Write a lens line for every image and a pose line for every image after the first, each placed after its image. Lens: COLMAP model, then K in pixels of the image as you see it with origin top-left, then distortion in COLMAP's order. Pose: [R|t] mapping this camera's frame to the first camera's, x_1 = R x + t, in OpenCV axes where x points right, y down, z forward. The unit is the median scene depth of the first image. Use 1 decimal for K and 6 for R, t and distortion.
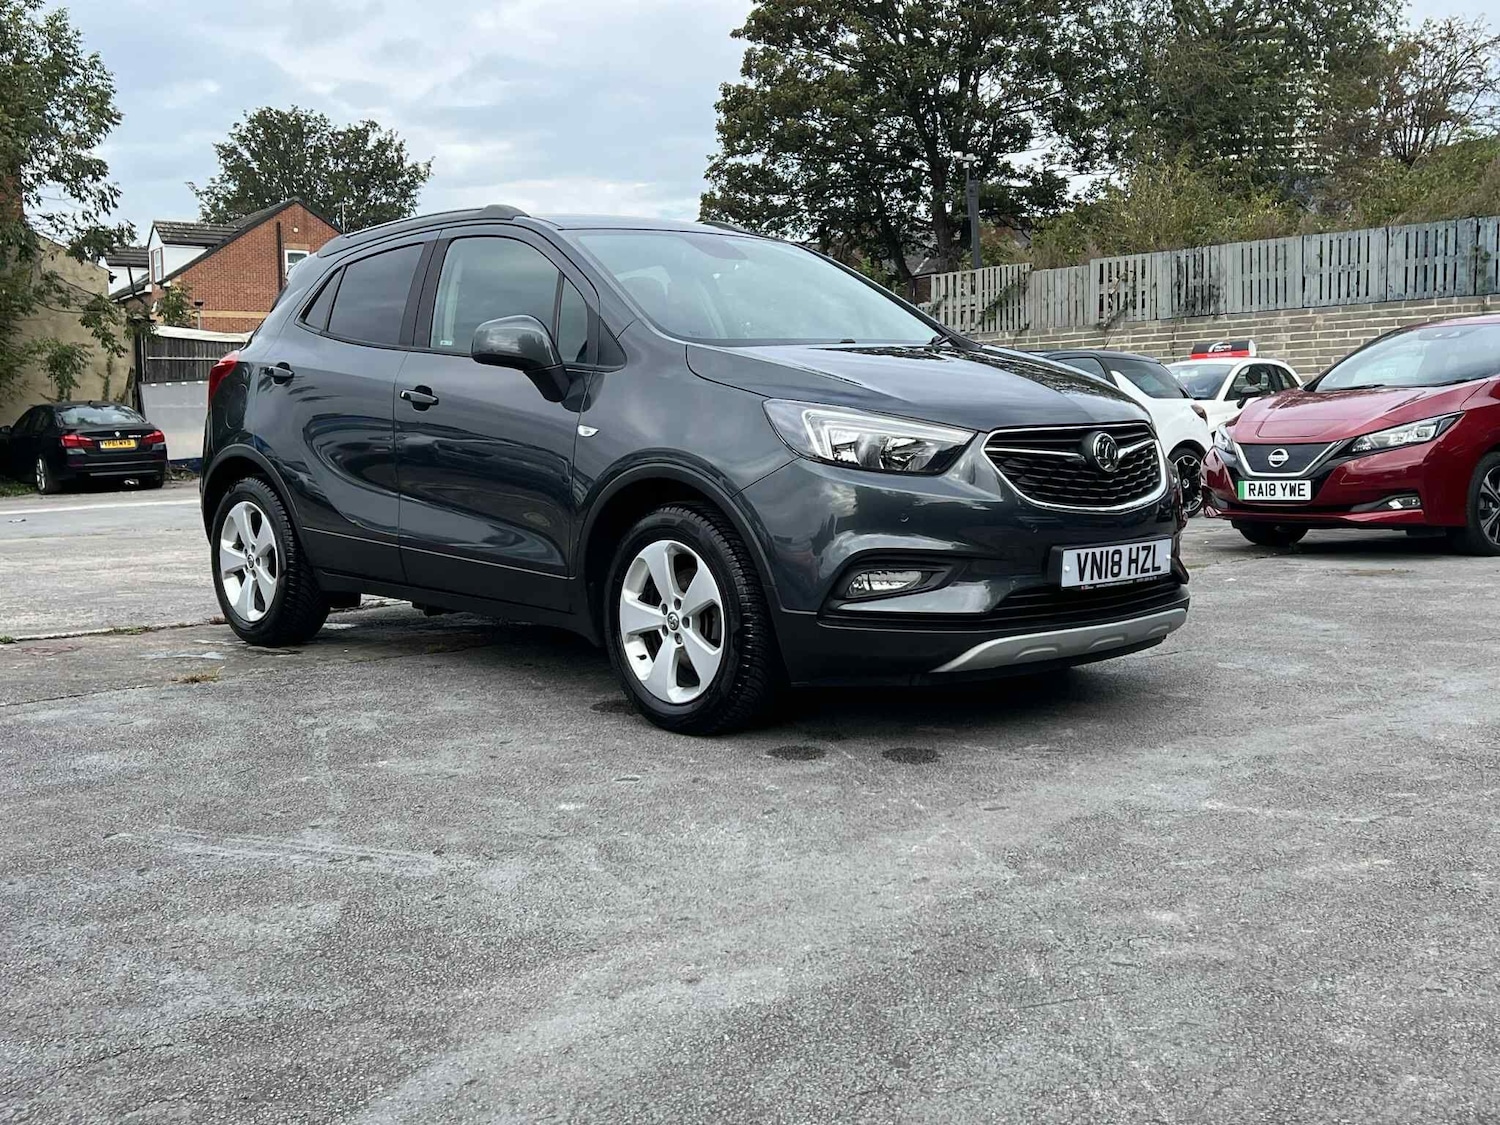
lens RADIAL K [[1639.8, 0, 745.4], [0, 1639.8, 578.3], [0, 0, 1]] dist [0.125721, -0.279762]
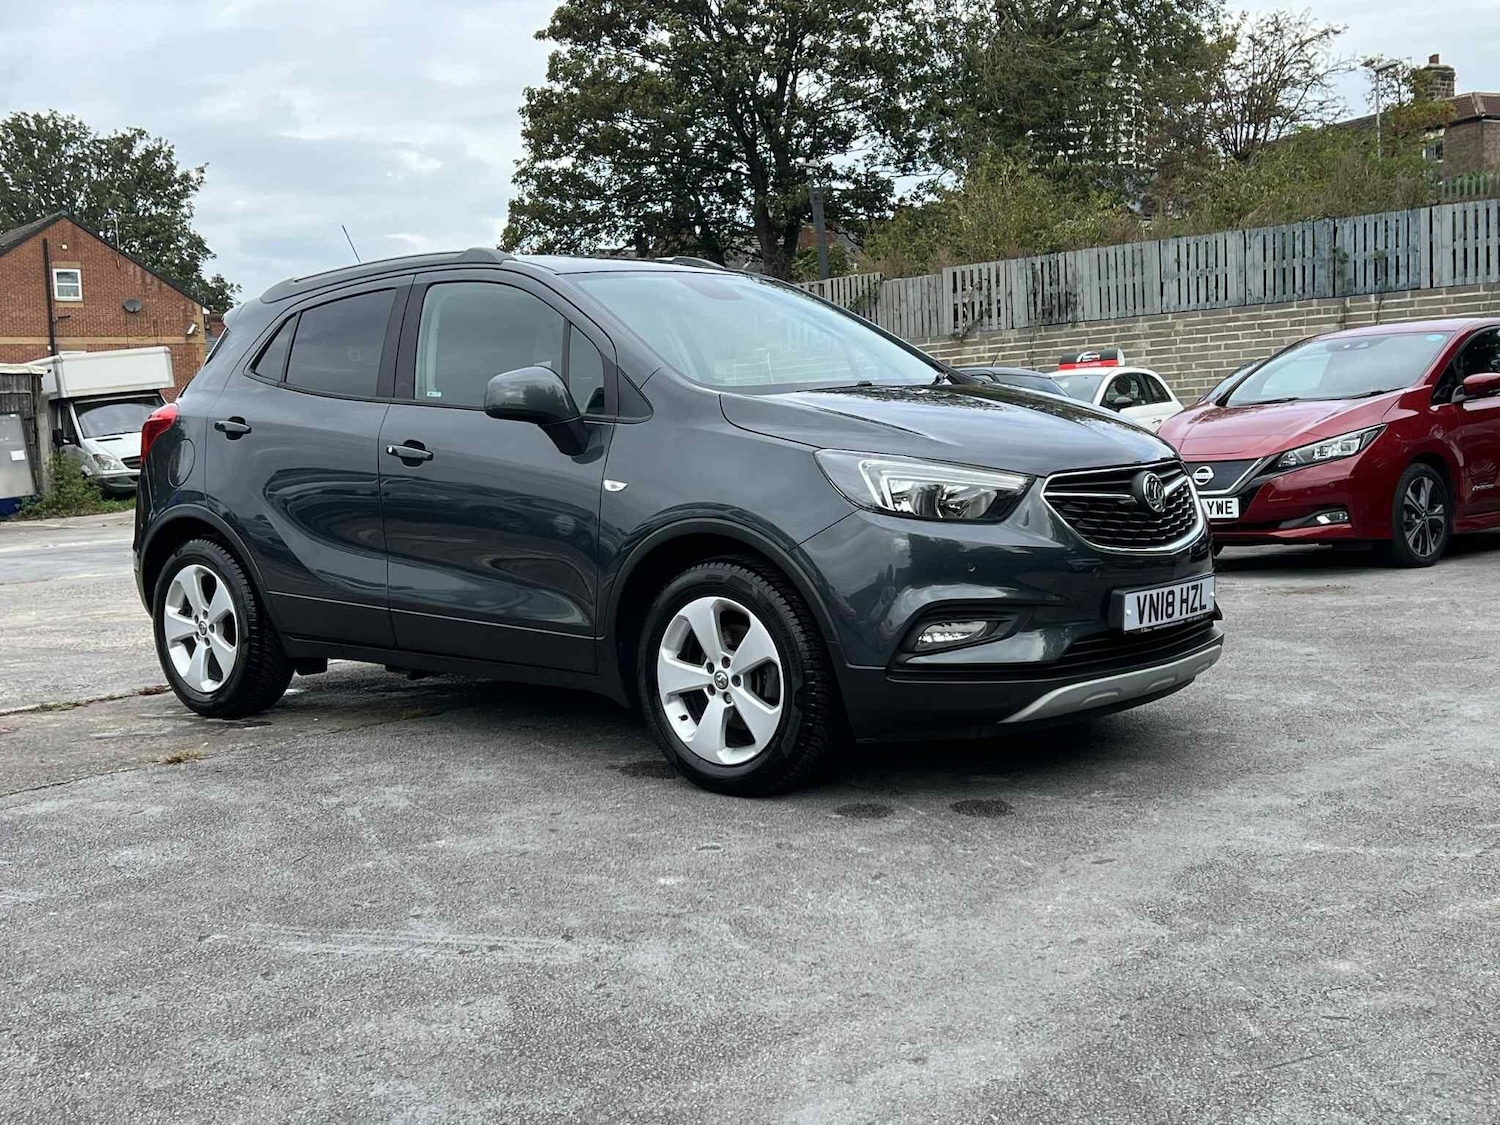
lens RADIAL K [[1732.1, 0, 722.5], [0, 1732.1, 595.6], [0, 0, 1]] dist [0.145669, -0.392463]
pose [[0.994960, -0.037652, 0.092930, -0.113584], [0.038043, 0.999273, -0.002434, -0.017653], [-0.092771, 0.005957, 0.995670, -0.017097]]
